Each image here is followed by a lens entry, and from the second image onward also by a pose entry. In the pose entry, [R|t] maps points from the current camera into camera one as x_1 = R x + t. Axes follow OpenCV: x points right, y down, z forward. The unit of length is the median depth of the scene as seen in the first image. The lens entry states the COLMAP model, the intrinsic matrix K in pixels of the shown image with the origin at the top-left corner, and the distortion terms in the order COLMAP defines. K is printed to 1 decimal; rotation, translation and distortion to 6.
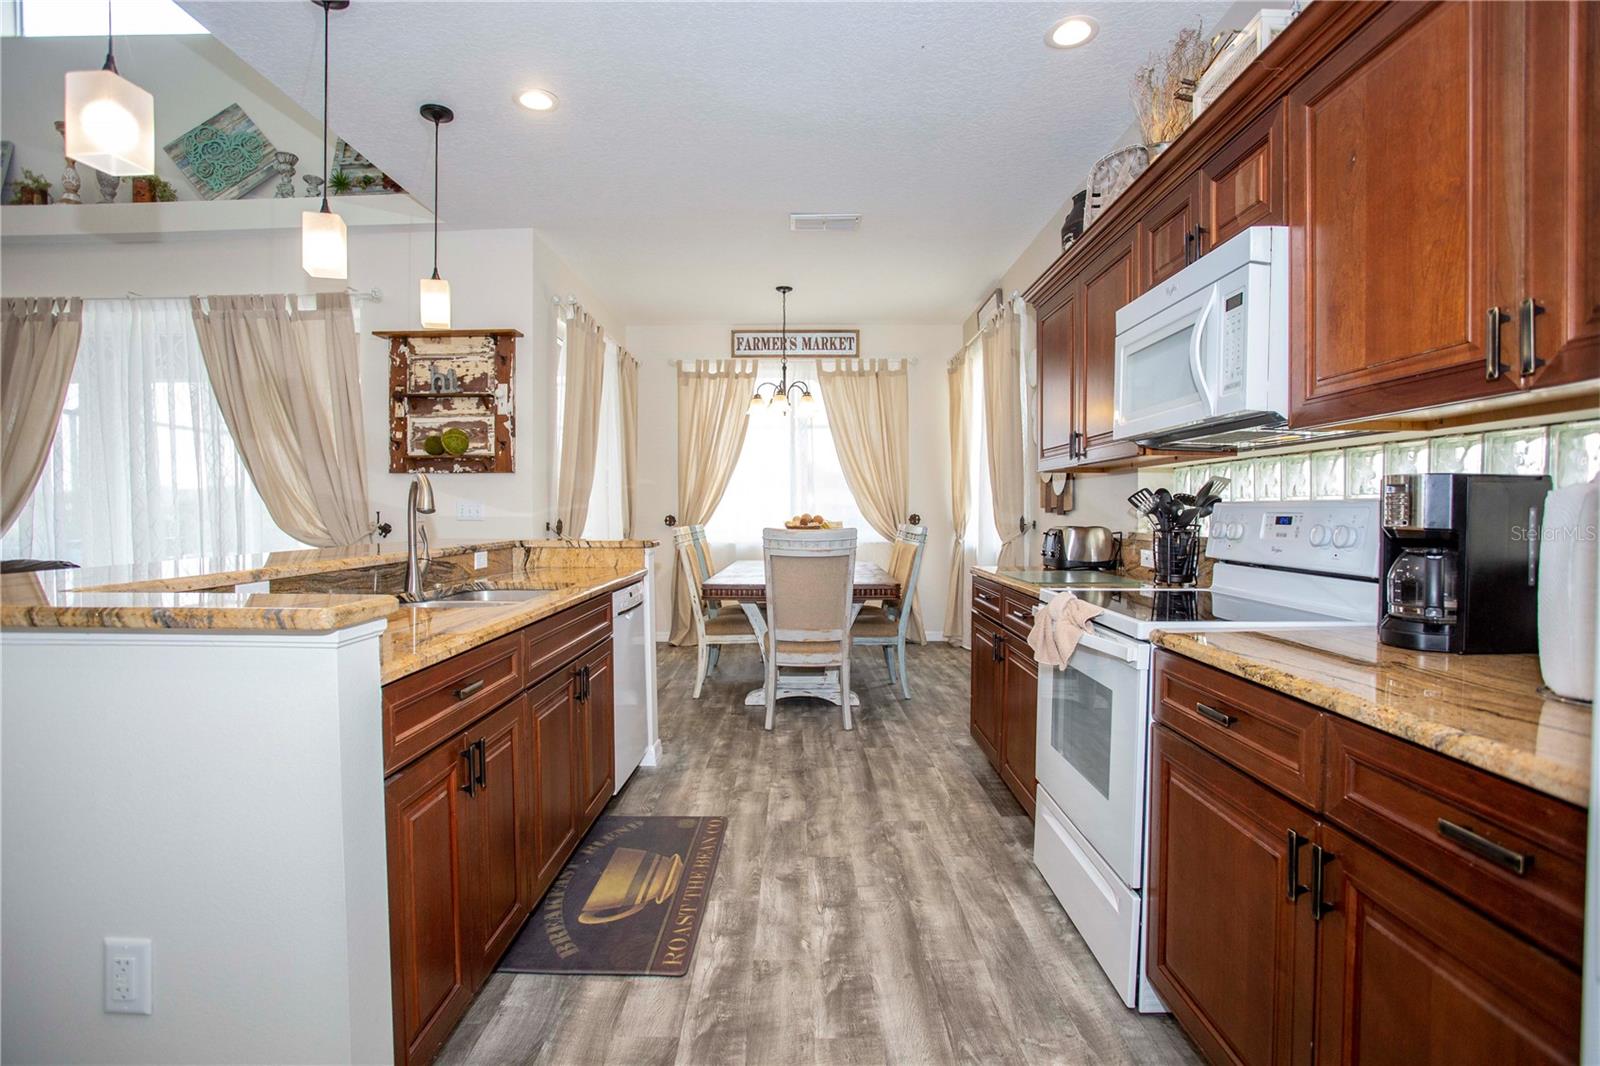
lens RADIAL K [[771.1, 0, 808.6], [0, 771.1, 532.5], [0, 0, 1]] dist [-0.064523, 0.022481]
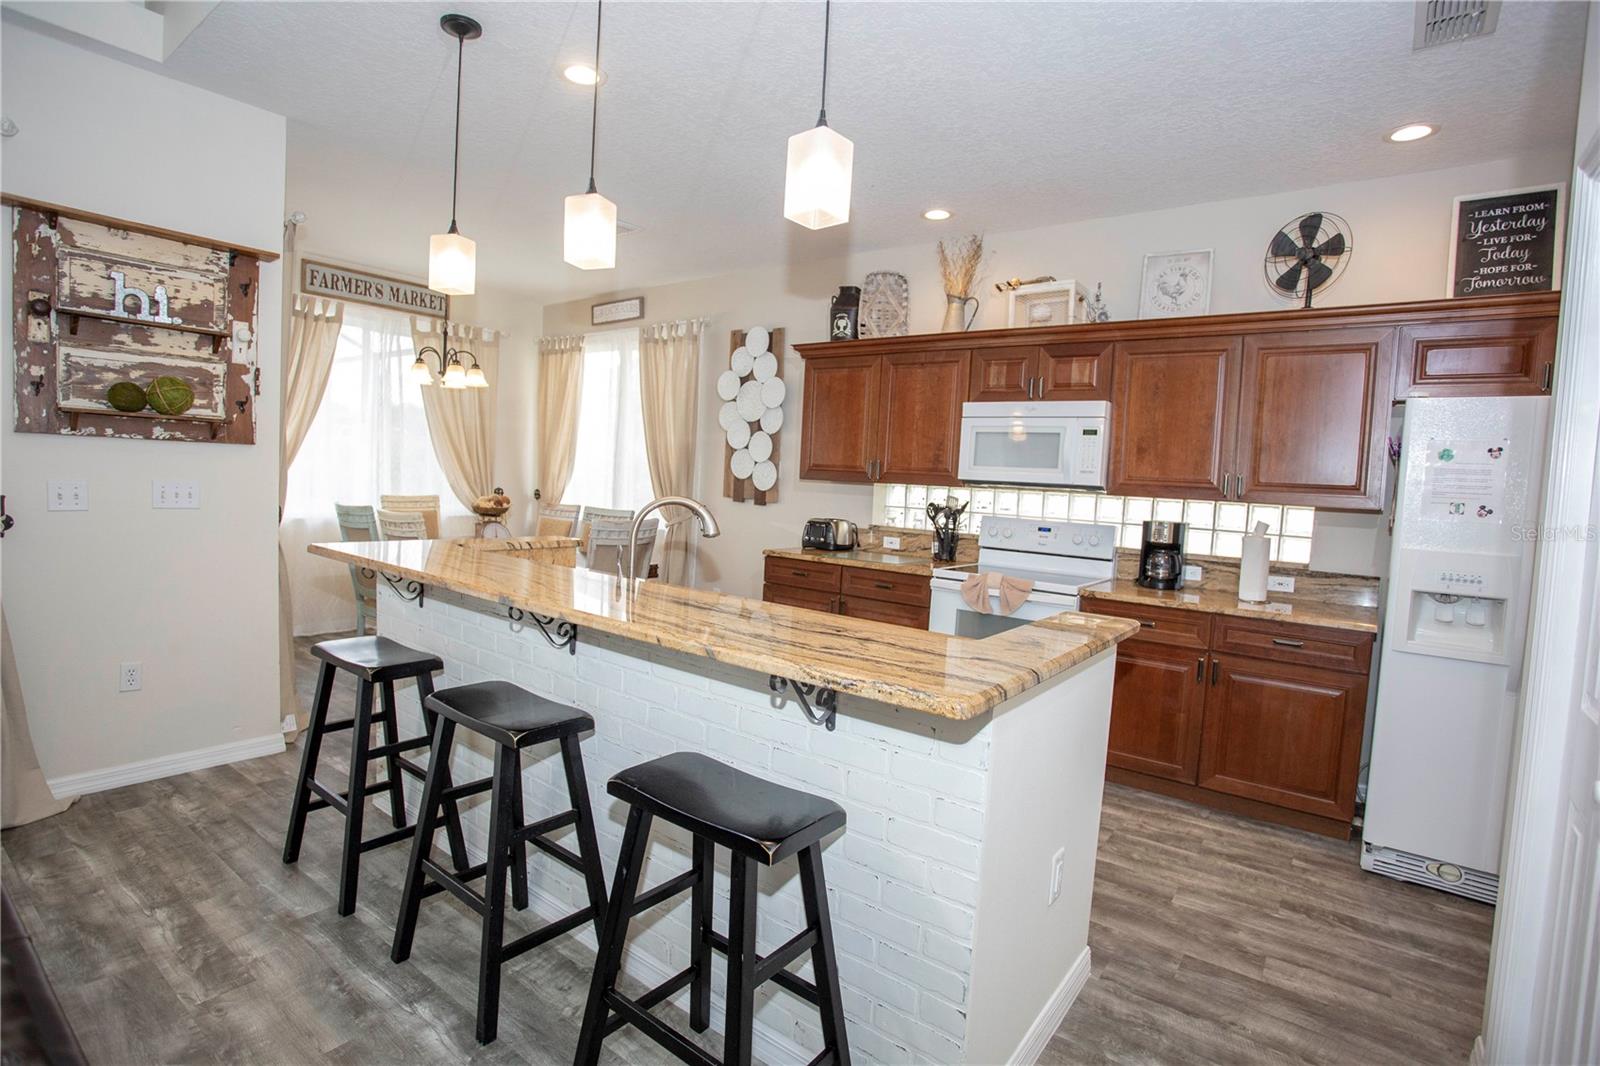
lens RADIAL K [[771.1, 0, 797.5], [0, 771.1, 533.1], [0, 0, 1]] dist [-0.064523, 0.022481]
pose [[0.609053, -0.026239, 0.792696, -0.645733], [-0.026977, 0.998189, 0.053768, -0.045833], [-0.792671, -0.054132, 0.607242, 0.133326]]
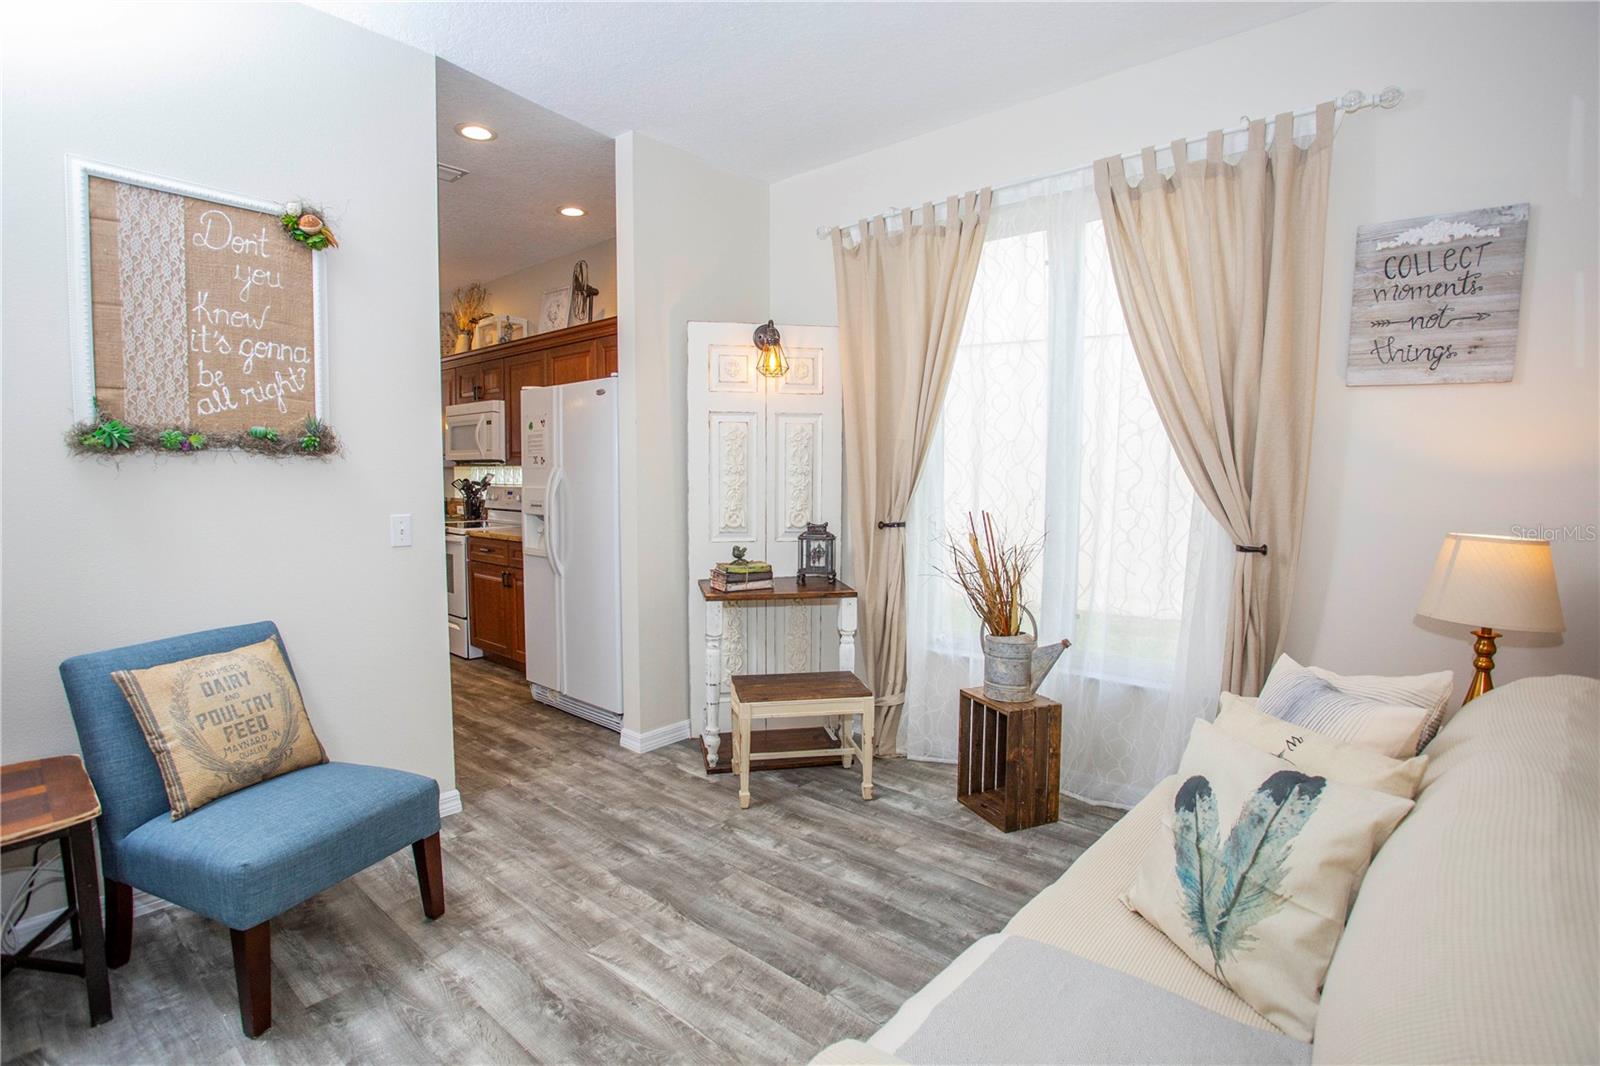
lens RADIAL K [[771.1, 0, 800.2], [0, 771.1, 537.4], [0, 0, 1]] dist [-0.064523, 0.022481]
pose [[0.660487, -0.059179, 0.748502, -0.365022], [0.015625, 0.997757, 0.065098, -0.009059], [-0.750675, -0.031301, 0.659930, -0.777166]]
